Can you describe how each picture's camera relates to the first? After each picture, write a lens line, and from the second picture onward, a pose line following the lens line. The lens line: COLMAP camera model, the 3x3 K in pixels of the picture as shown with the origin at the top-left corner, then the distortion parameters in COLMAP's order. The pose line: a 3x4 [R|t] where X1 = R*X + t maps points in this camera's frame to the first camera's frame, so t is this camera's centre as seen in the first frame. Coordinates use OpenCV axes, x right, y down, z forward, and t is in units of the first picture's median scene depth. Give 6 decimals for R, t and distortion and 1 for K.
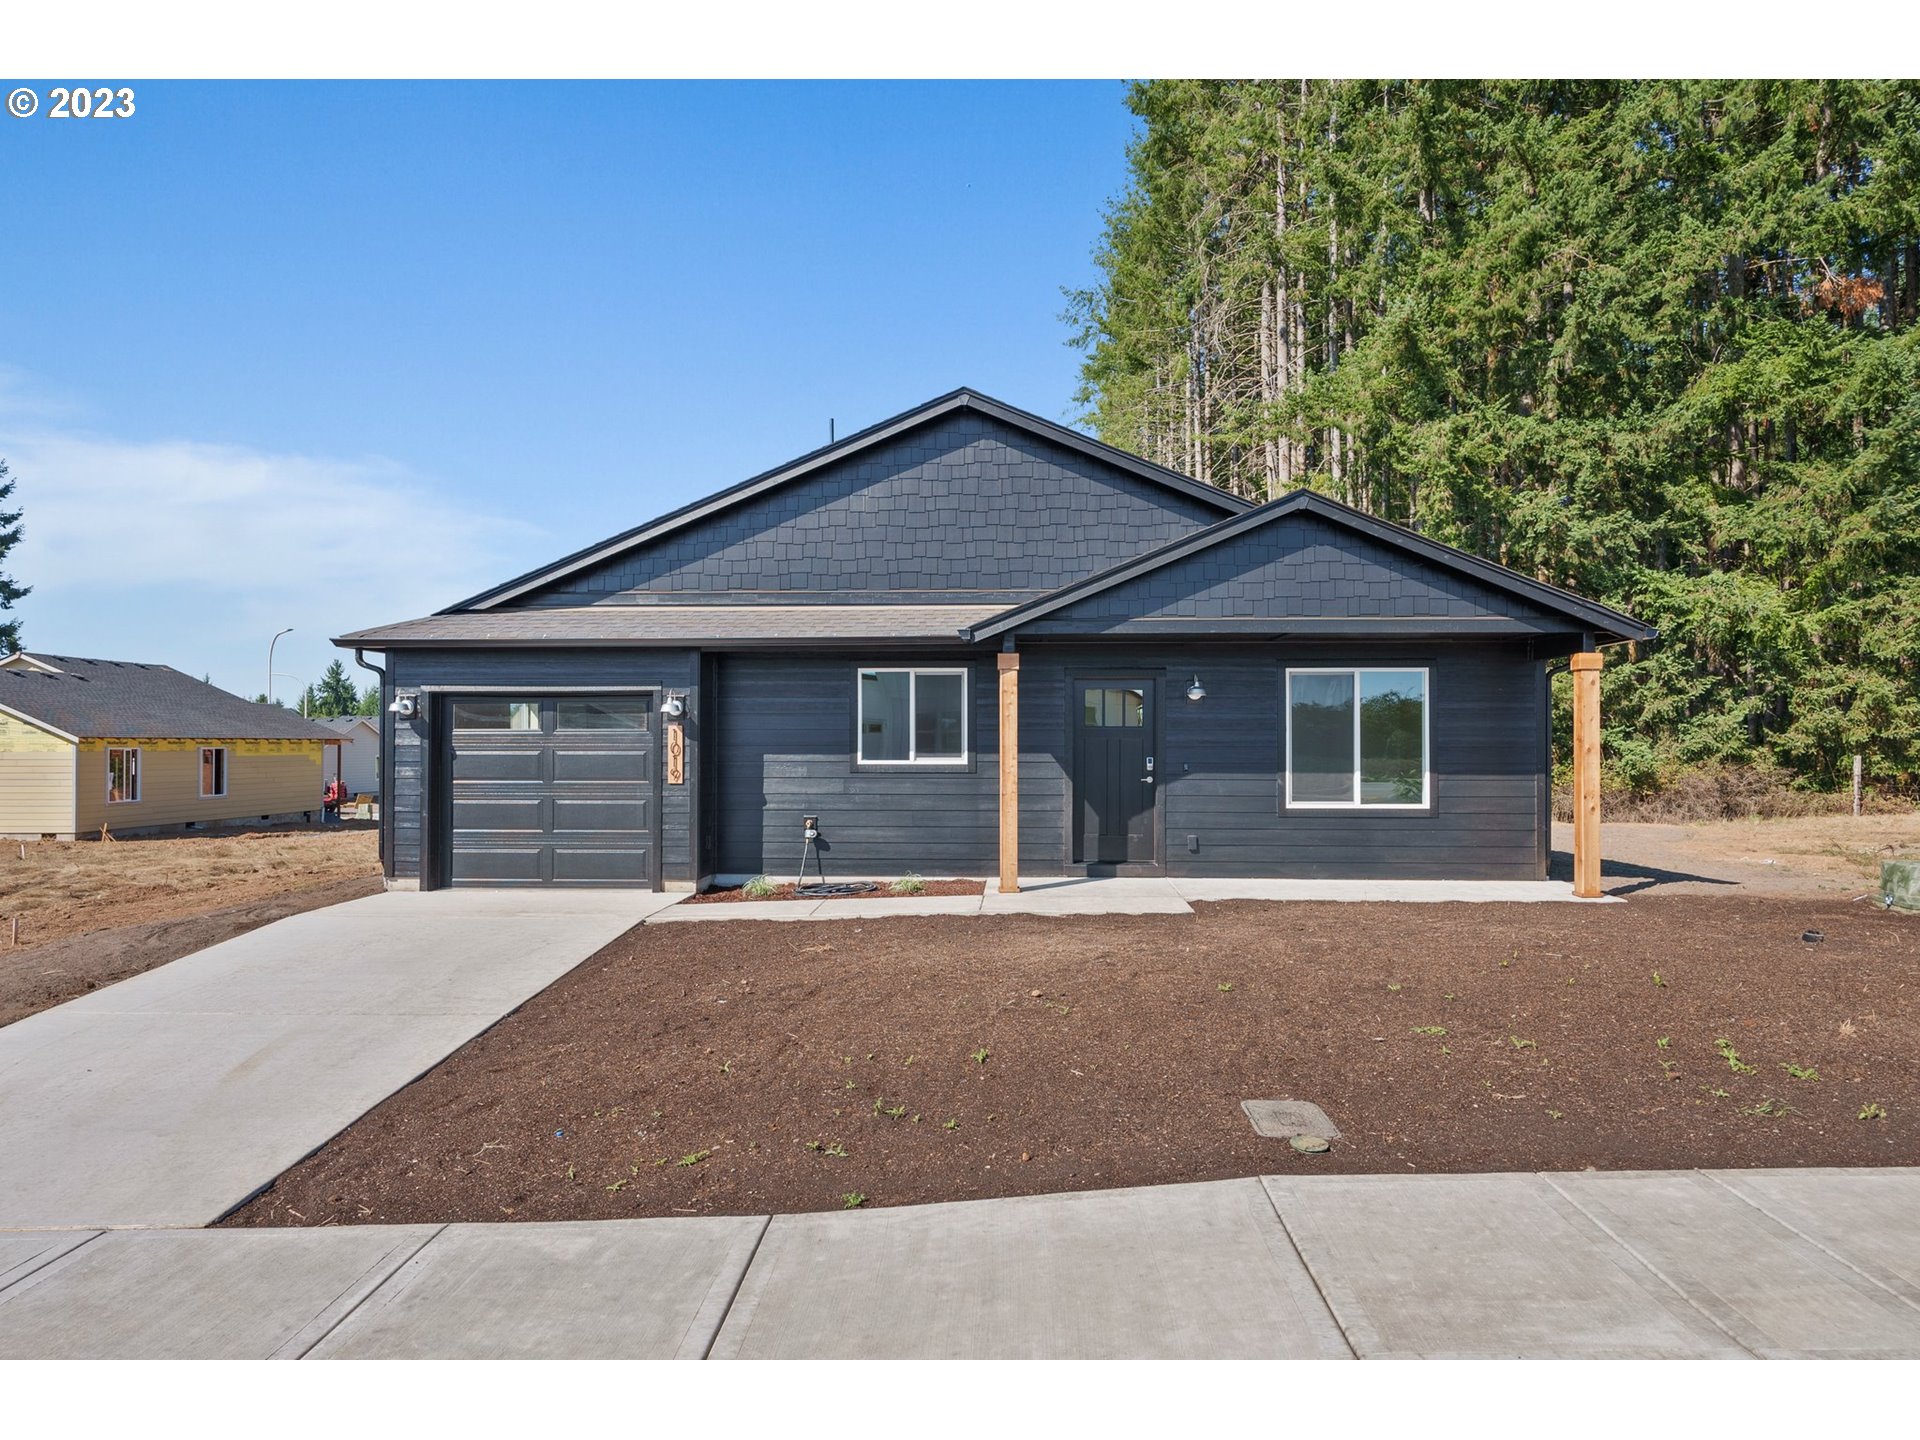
lens RADIAL K [[1203.1, 0, 961.6], [0, 1203.1, 721.2], [0, 0, 1]] dist [-0.000444, -0.000239]
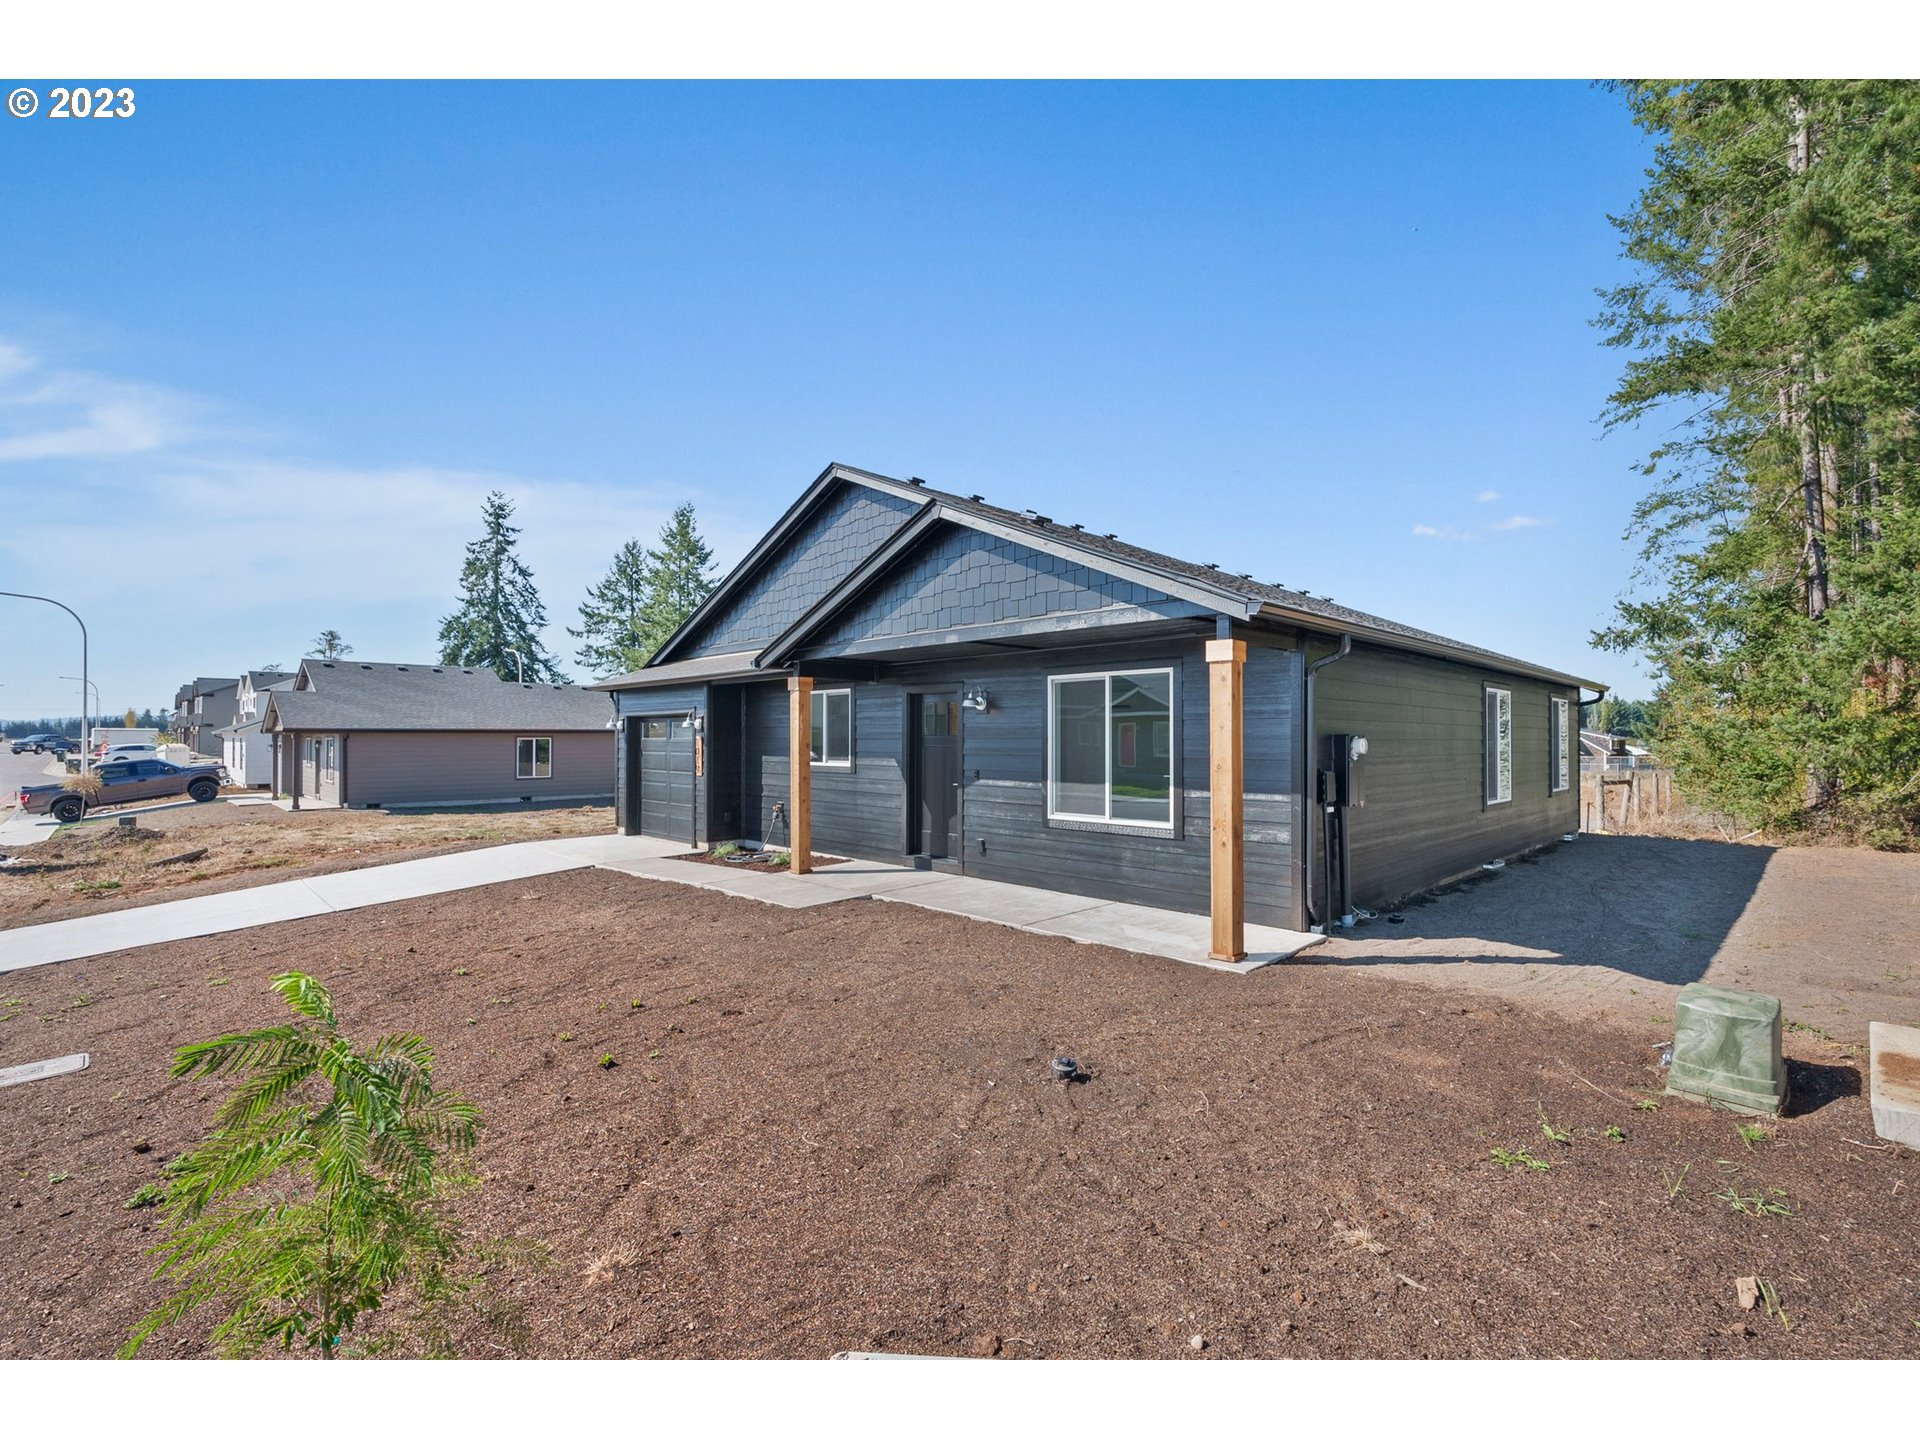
lens RADIAL K [[850.3, 0, 976.4], [0, 850.3, 727.7], [0, 0, 1]] dist [-0.003378, -0.000158]
pose [[0.744062, -0.009267, -0.668046, 0.686768], [0.014565, 0.999891, 0.002351, -0.004161], [0.667952, -0.011479, 0.744116, 0.440059]]
